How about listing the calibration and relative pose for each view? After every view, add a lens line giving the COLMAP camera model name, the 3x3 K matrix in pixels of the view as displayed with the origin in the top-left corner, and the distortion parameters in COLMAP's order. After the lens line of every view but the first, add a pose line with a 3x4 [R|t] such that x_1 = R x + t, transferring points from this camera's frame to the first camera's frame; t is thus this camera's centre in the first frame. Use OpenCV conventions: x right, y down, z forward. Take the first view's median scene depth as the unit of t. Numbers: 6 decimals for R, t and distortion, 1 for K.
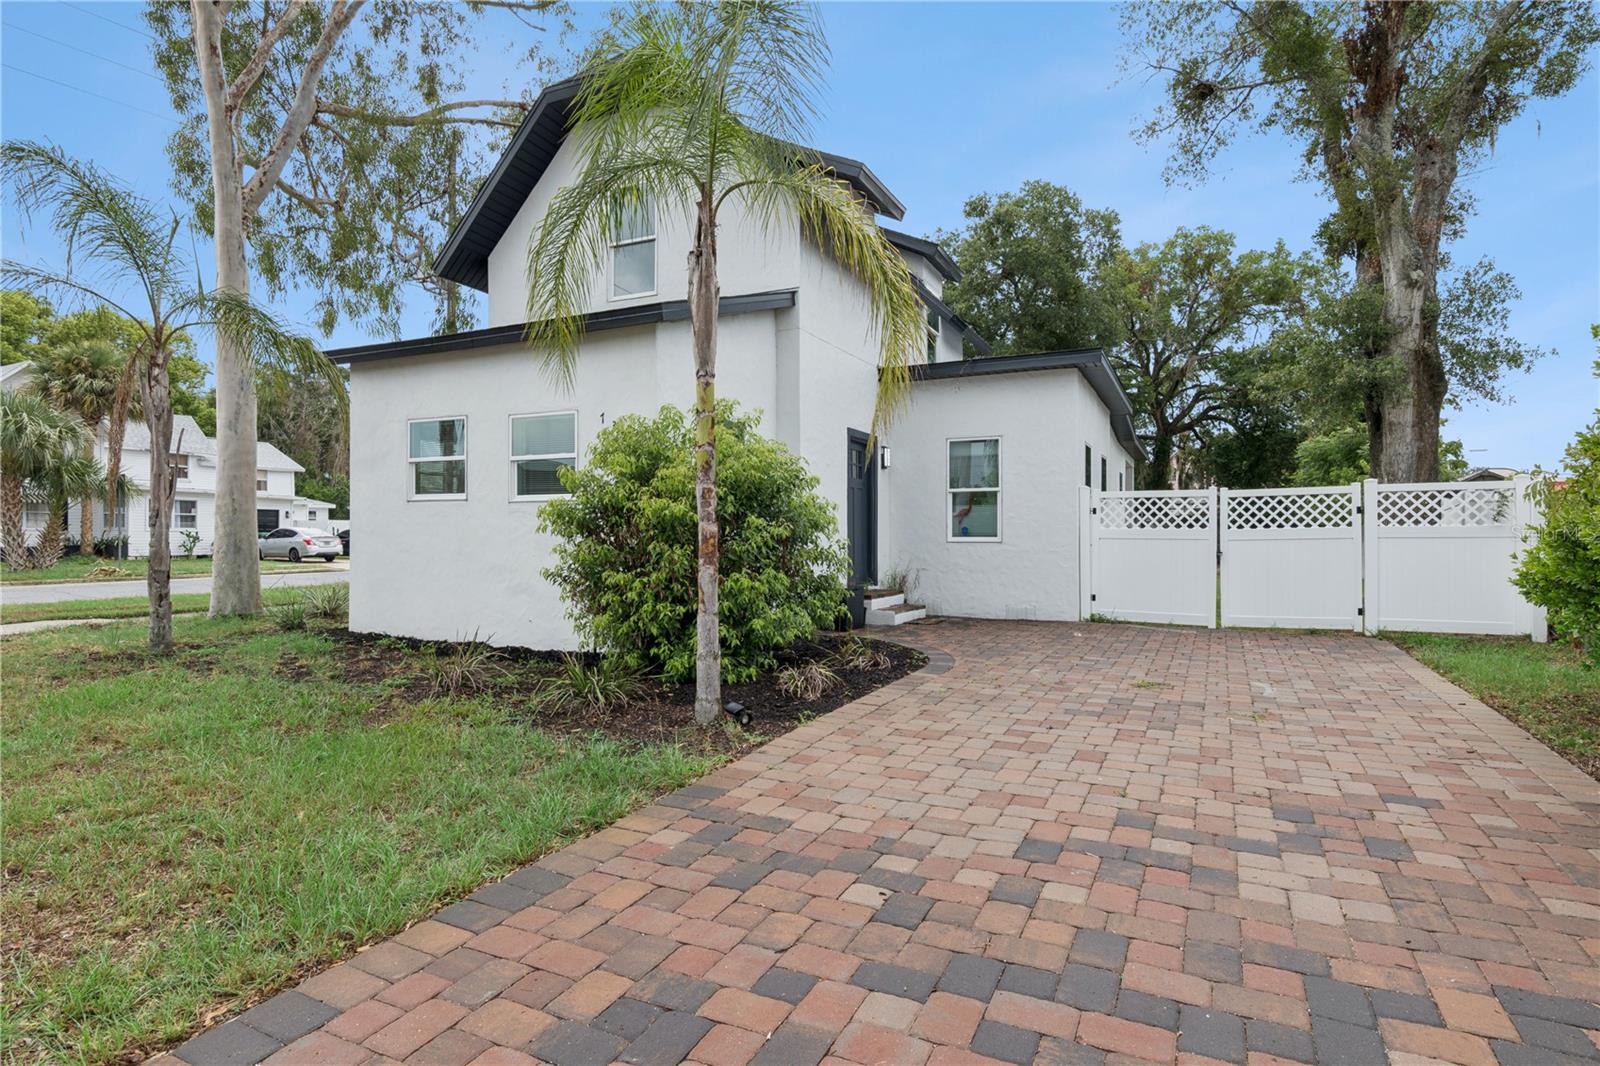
lens RADIAL K [[845.2, 0, 800.0], [0, 845.2, 533.0], [0, 0, 1]] dist [0.002412, 0.000330]
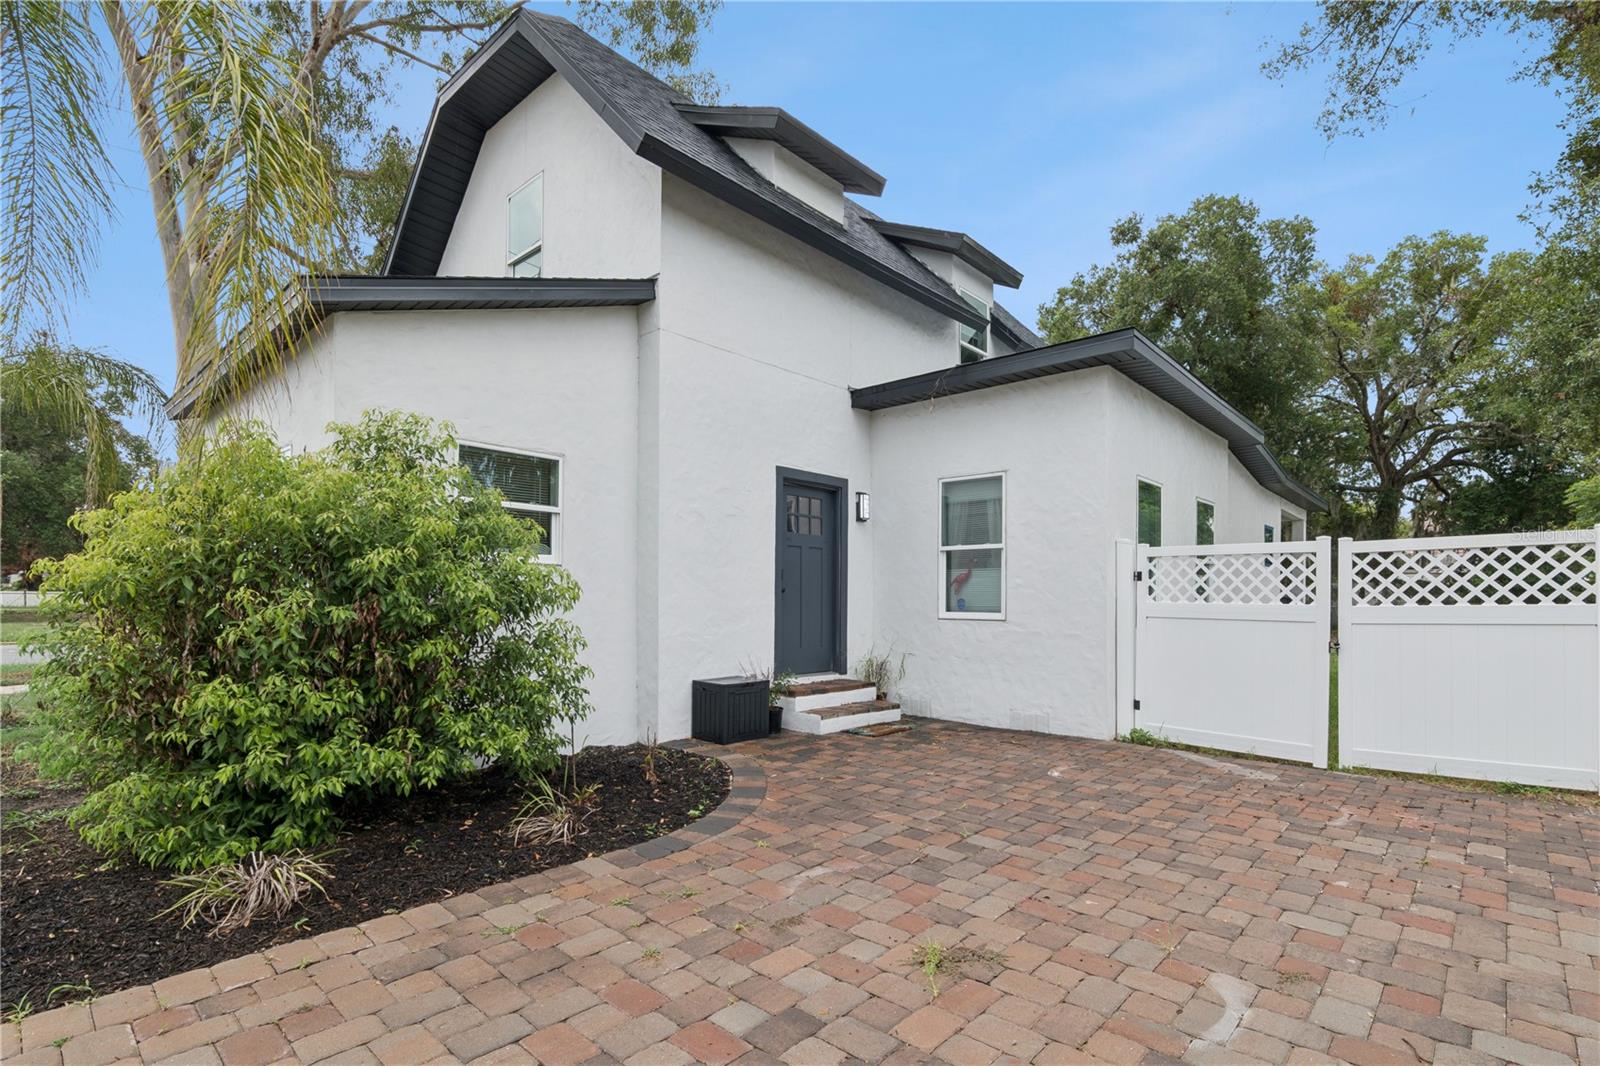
lens RADIAL K [[778.4, 0, 804.5], [0, 778.4, 587.7], [0, 0, 1]] dist [-0.004182, -0.000314]
pose [[0.962811, 0.001487, -0.270171, 0.235826], [-0.004837, 0.999919, -0.011734, -0.007572], [0.270132, 0.012605, 0.962741, 0.301440]]
